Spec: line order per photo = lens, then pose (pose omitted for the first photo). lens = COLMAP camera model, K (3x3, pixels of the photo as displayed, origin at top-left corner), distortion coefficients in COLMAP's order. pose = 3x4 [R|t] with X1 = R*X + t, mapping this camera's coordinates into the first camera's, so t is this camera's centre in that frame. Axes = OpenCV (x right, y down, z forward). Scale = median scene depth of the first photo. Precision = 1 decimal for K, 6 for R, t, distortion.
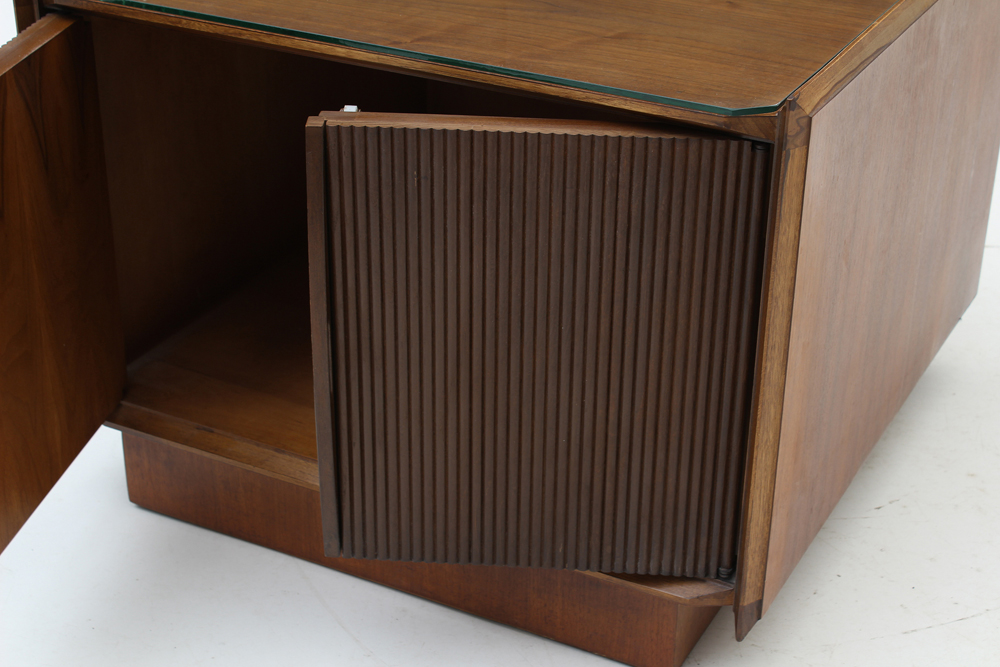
lens RADIAL K [[1722.1, 0, 498.3], [0, 1722.1, 346.5], [0, 0, 1]] dist [0.009889, 0.064934]
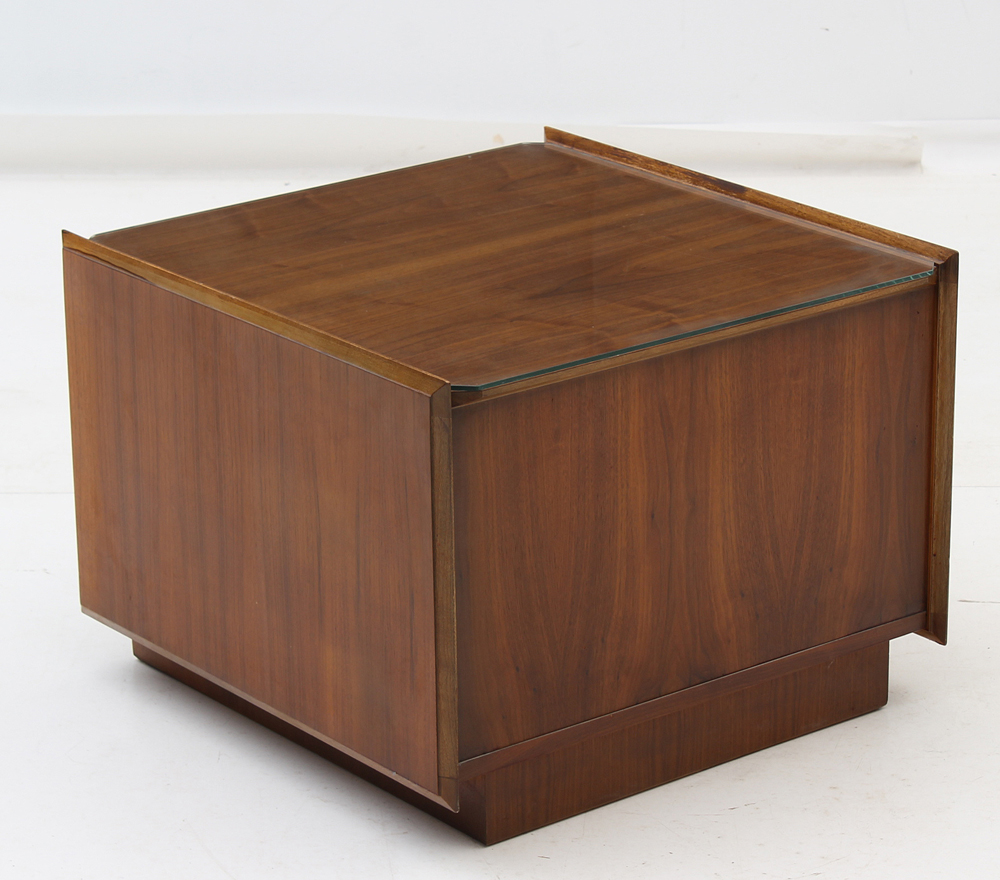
lens RADIAL K [[3805.5, 0, 500.0], [0, 3805.5, 440.0], [0, 0, 1]] dist [0.089832, 0.648547]
pose [[-0.410466, 0.298617, -0.861595, 2.783934], [-0.414650, 0.780401, 0.468016, -1.624346], [0.812147, 0.549365, -0.196506, 1.891514]]
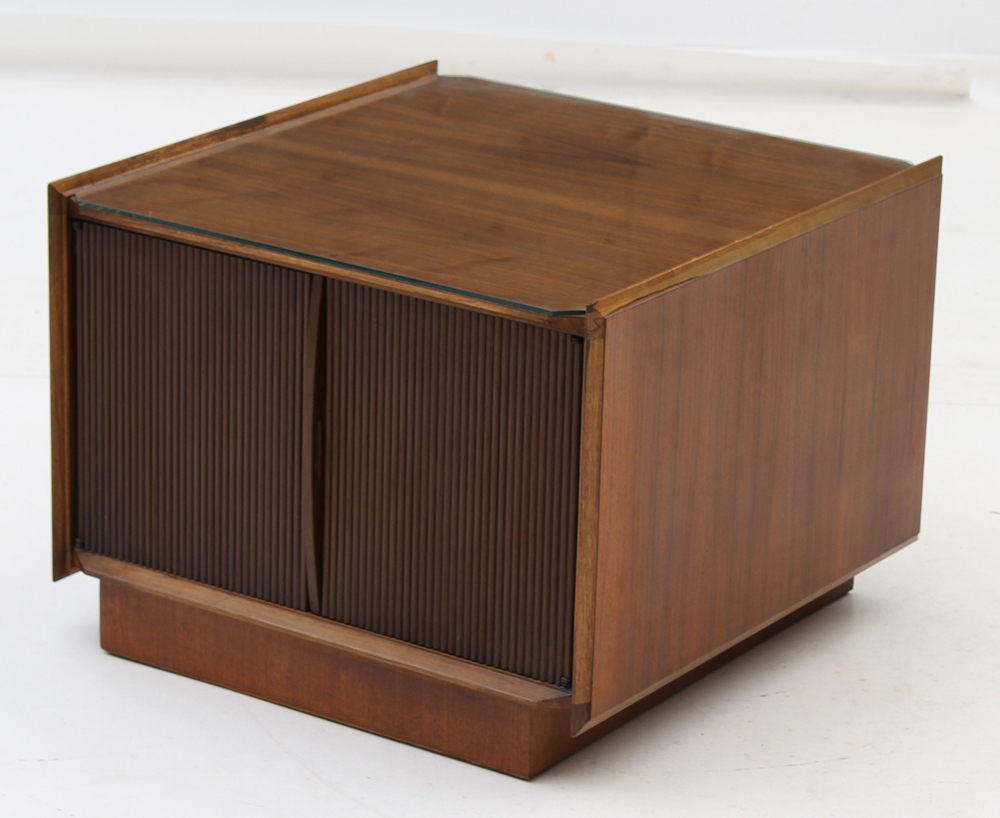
lens RADIAL K [[3965.4, 0, 500.0], [0, 3965.4, 409.0], [0, 0, 1]] dist [-0.074572, -1.828967]
pose [[0.992673, 0.054074, -0.108056, 0.401531], [-0.070269, 0.985849, -0.152197, 0.393810], [0.098297, 0.158675, 0.982426, -1.958348]]
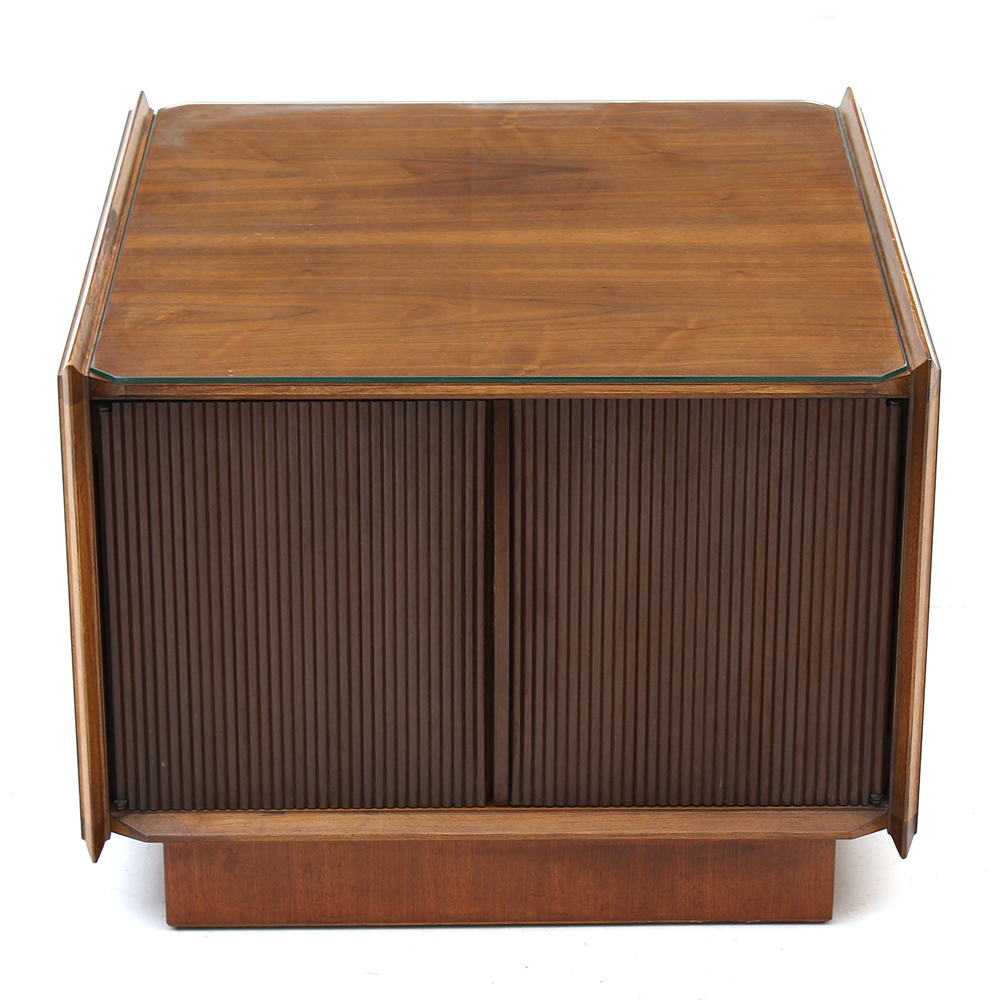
lens RADIAL K [[3760.2, 0, 500.0], [0, 3760.2, 500.0], [0, 0, 1]] dist [0.026502, -1.809758]
pose [[0.879242, -0.201404, 0.431706, -1.072662], [0.228679, 0.973433, -0.011607, -0.076416], [-0.417899, 0.108928, 0.901940, -1.046050]]
